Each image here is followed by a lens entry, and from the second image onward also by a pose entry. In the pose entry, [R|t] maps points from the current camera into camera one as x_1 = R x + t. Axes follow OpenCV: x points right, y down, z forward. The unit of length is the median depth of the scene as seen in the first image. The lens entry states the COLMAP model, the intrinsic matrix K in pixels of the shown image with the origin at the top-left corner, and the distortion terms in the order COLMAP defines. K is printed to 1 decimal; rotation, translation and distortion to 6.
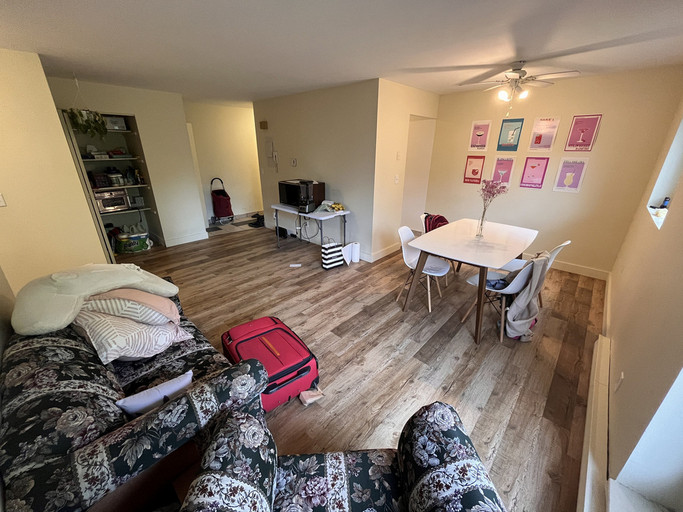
lens RADIAL K [[274.7, 0, 341.5], [0, 274.7, 256.0], [0, 0, 1]] dist [-0.002071, -0.000126]
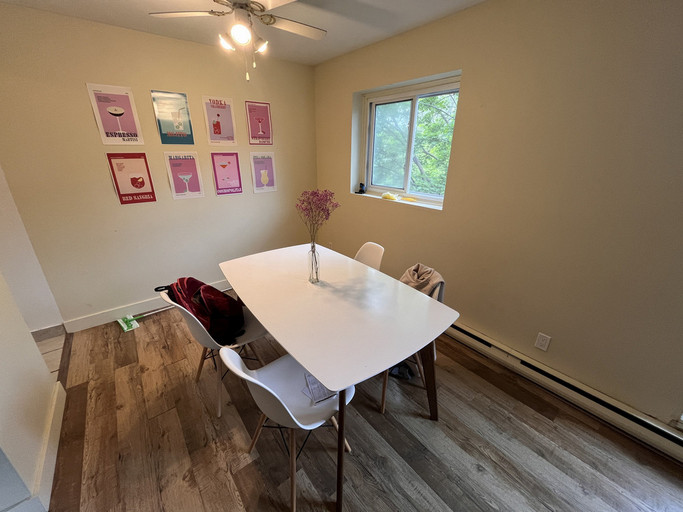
lens RADIAL K [[274.7, 0, 341.5], [0, 274.7, 256.0], [0, 0, 1]] dist [-0.002071, -0.000126]
pose [[0.154424, -0.362604, 0.919060, -0.018668], [0.358963, 0.887242, 0.289736, -0.216422], [-0.920488, 0.285167, 0.267173, 0.597006]]
